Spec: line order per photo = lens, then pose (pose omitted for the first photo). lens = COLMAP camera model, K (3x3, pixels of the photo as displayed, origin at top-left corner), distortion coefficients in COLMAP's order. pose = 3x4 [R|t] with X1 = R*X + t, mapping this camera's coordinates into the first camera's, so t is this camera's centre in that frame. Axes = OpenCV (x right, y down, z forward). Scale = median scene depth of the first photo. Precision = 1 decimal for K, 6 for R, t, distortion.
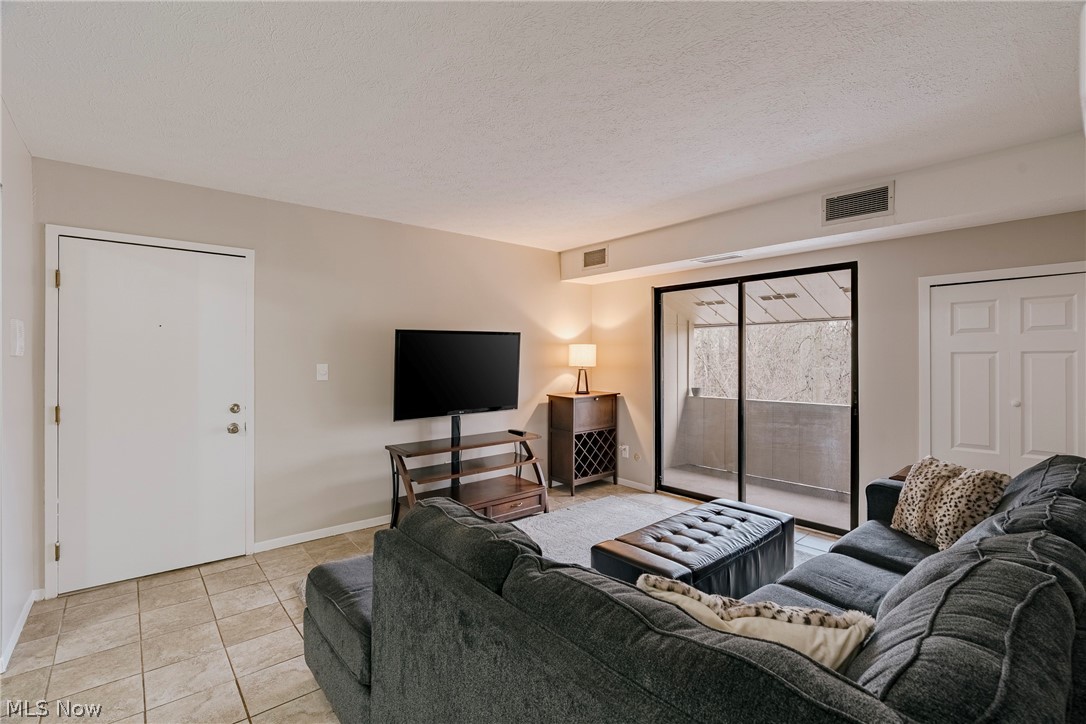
lens RADIAL K [[502.8, 0, 558.4], [0, 502.8, 356.9], [0, 0, 1]] dist [-0.002603, -0.000376]
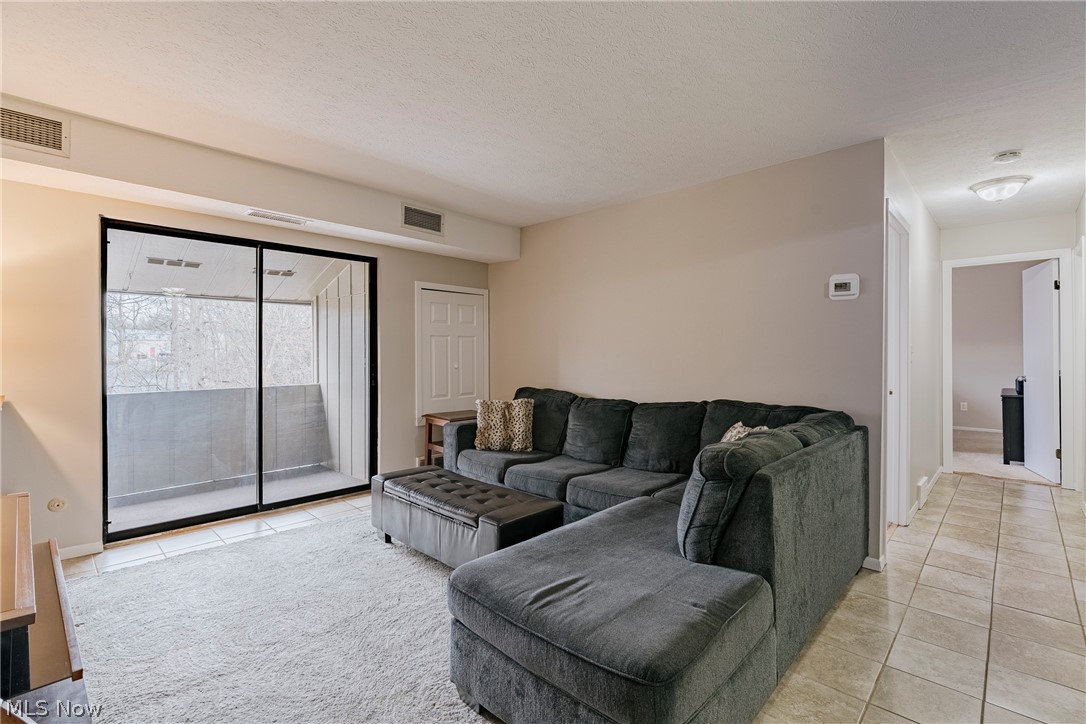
lens RADIAL K [[502.8, 0, 558.4], [0, 502.8, 356.9], [0, 0, 1]] dist [-0.002603, -0.000376]
pose [[-0.110866, -0.010096, 0.993784, -0.548543], [-0.003187, 0.999947, 0.009803, 0.028403], [-0.993830, -0.002080, -0.110892, 0.587606]]
